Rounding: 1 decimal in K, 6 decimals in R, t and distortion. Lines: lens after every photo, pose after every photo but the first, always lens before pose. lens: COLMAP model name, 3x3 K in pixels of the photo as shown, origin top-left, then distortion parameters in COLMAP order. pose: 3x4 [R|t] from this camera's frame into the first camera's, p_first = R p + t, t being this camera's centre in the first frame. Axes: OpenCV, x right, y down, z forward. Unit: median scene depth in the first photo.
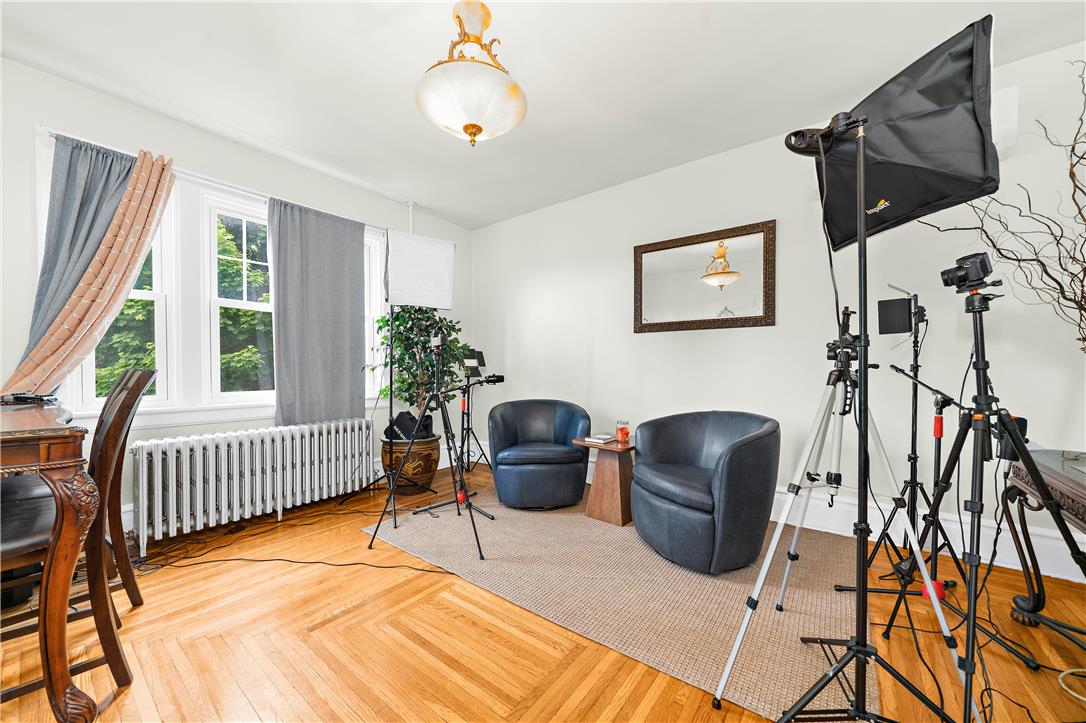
lens RADIAL K [[388.5, 0, 546.3], [0, 388.5, 370.1], [0, 0, 1]] dist [-0.000006, -0.000048]
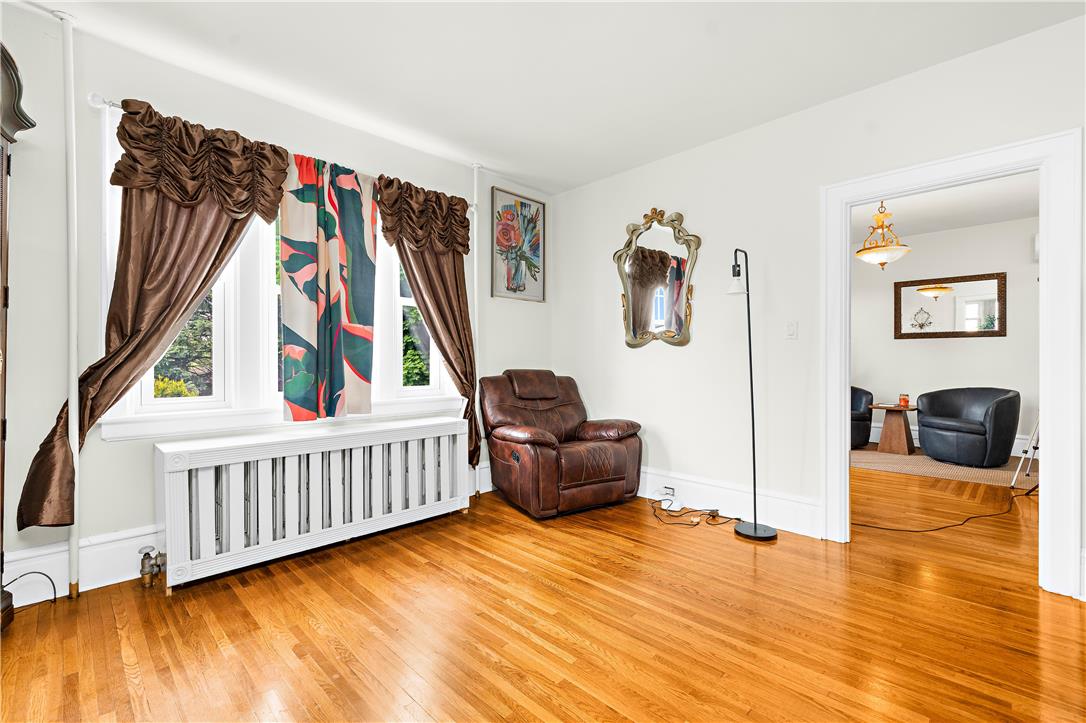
lens RADIAL K [[479.7, 0, 539.5], [0, 479.7, 358.6], [0, 0, 1]] dist [-0.000834, 0.000319]
pose [[0.990584, -0.001227, -0.136902, -1.138698], [0.000069, 0.999964, -0.008468, -0.004877], [0.136907, 0.008379, 0.990548, -1.335822]]
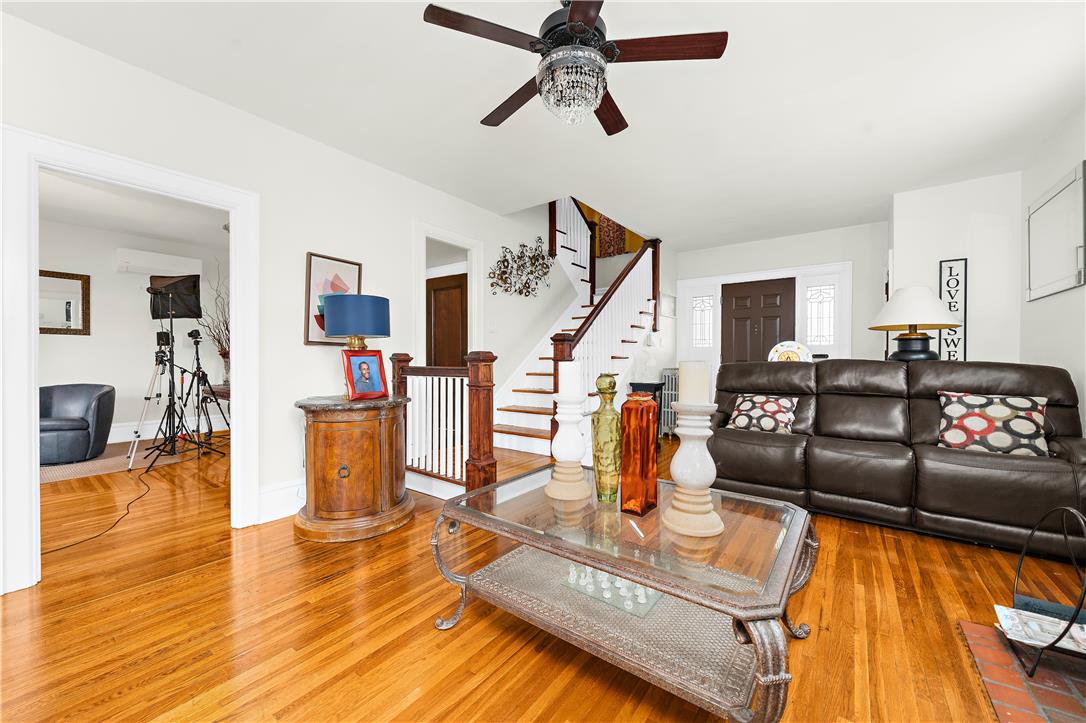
lens RADIAL K [[412.9, 0, 538.7], [0, 412.9, 365.4], [0, 0, 1]] dist [0.000914, 0.000034]
pose [[-0.008165, -0.014594, 0.999860, -1.358015], [0.003010, 0.999889, 0.014619, -0.000518], [-0.999962, 0.003129, -0.008120, -1.058722]]
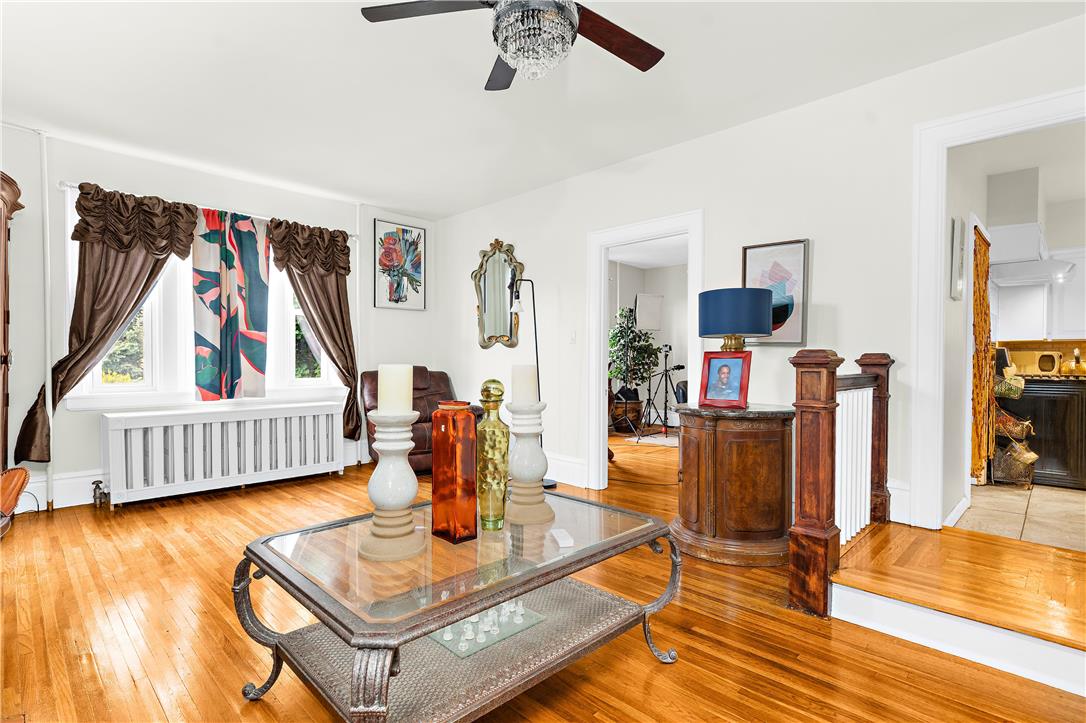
lens RADIAL K [[540.9, 0, 545.4], [0, 540.9, 364.0], [0, 0, 1]] dist [0.000978, -0.000943]
pose [[0.991051, 0.004689, -0.133402, -0.526634], [-0.004051, 0.999979, 0.005053, -0.002266], [0.133423, -0.004468, 0.991049, -1.895312]]
